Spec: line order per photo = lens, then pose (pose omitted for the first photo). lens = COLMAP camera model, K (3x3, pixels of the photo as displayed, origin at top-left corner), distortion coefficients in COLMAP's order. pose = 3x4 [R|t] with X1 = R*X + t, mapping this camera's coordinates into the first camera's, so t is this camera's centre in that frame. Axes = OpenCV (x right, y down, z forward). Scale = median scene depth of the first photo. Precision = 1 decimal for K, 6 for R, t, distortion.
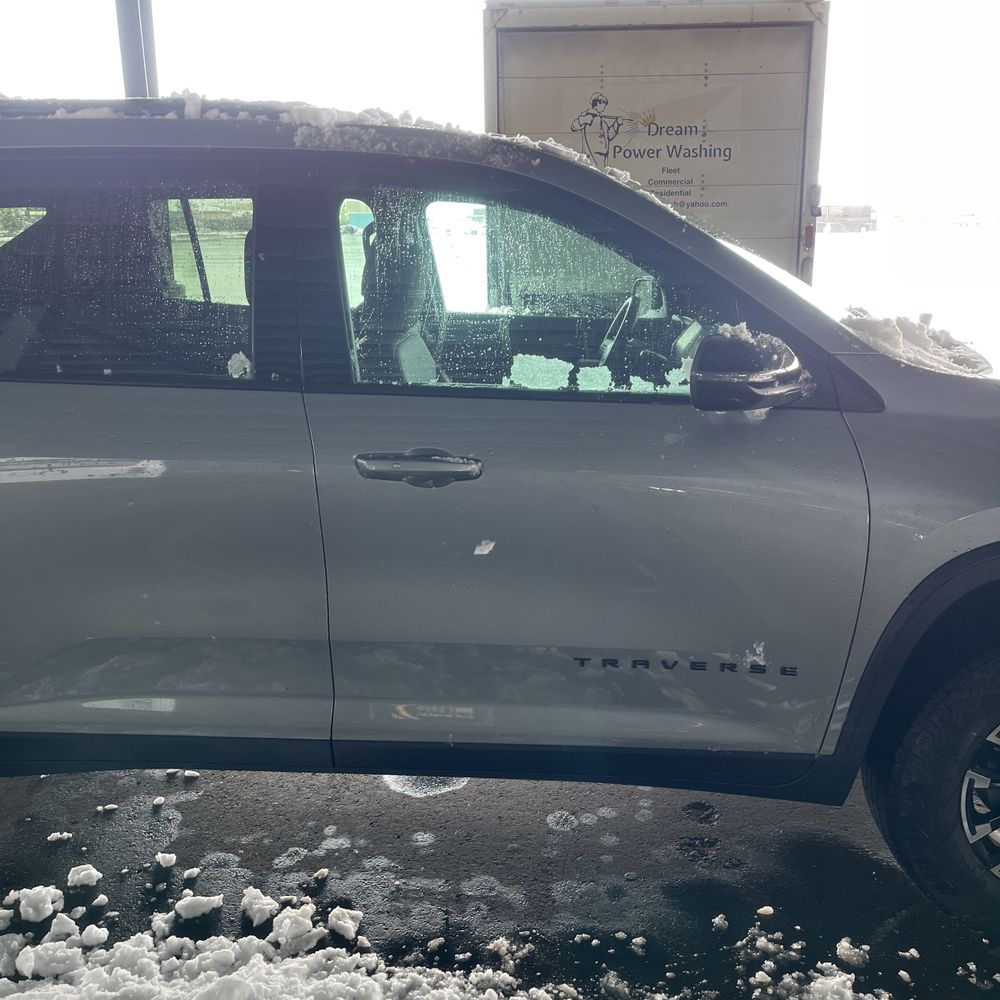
lens RADIAL K [[1016.6, 0, 506.1], [0, 1016.6, 504.1], [0, 0, 1]] dist [0.042922, -0.024466]
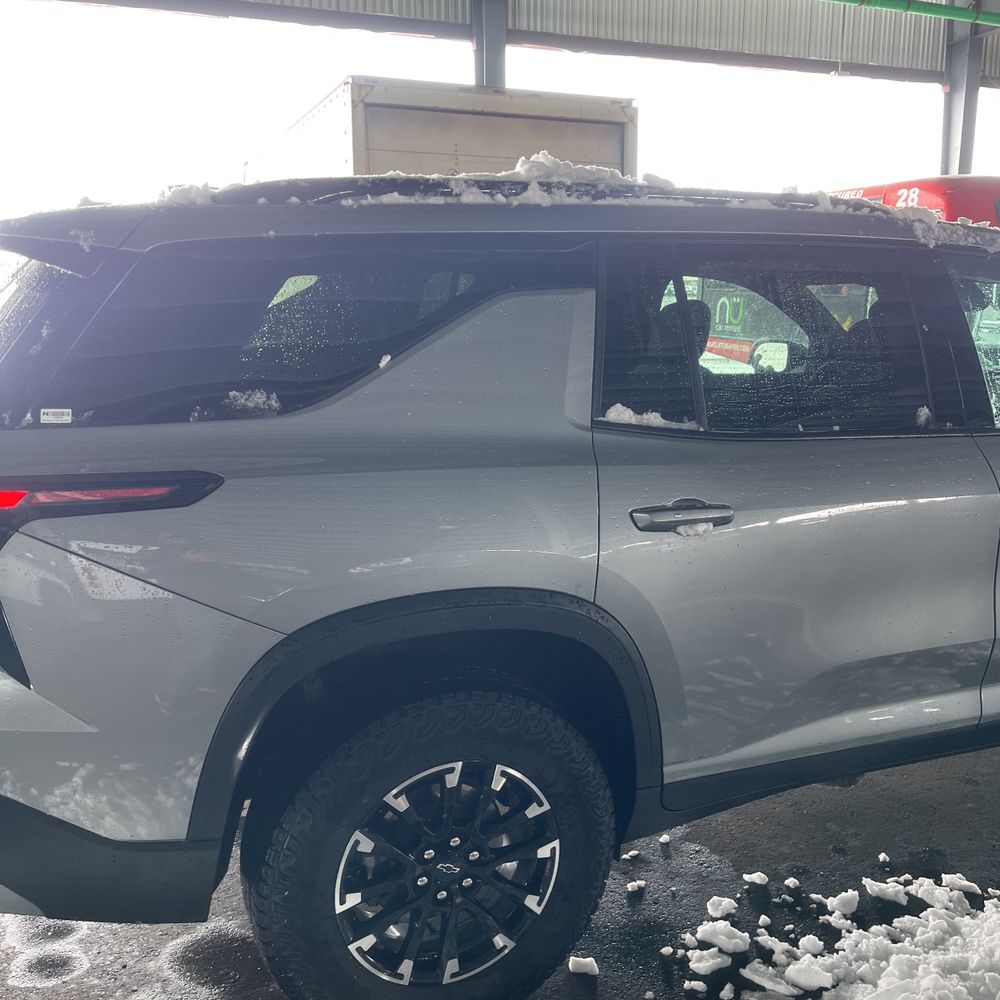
lens RADIAL K [[1021.6, 0, 490.4], [0, 1021.6, 499.4], [0, 0, 1]] dist [0.062387, -0.065945]
pose [[0.902897, -0.075582, 0.423159, -0.365988], [0.101273, 0.994112, -0.038525, -0.013306], [-0.417756, 0.077639, 0.905236, 0.037080]]
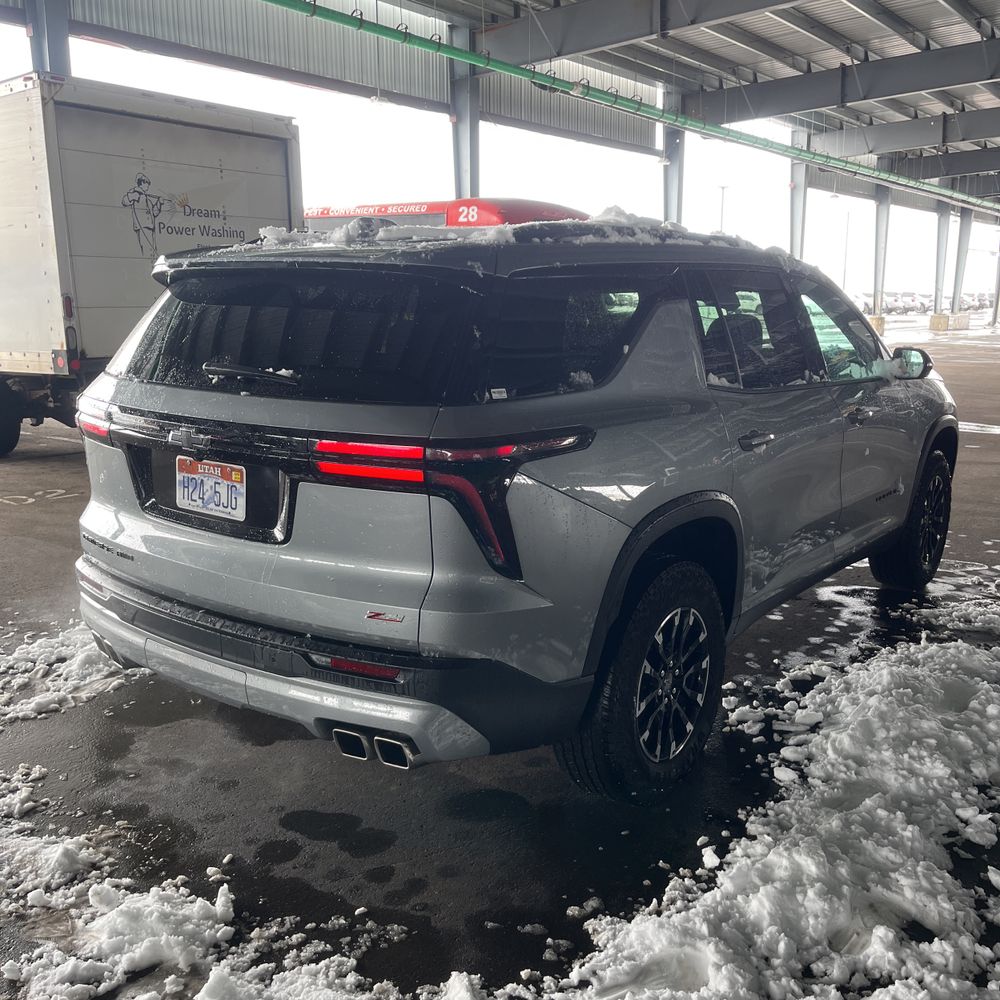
lens RADIAL K [[1036.3, 0, 515.7], [0, 1036.3, 499.1], [0, 0, 1]] dist [0.033395, -0.000145]
pose [[0.548036, -0.156467, 0.821690, -0.671127], [0.209674, 0.976682, 0.046136, -0.034576], [-0.809749, 0.147003, 0.568064, 0.106100]]
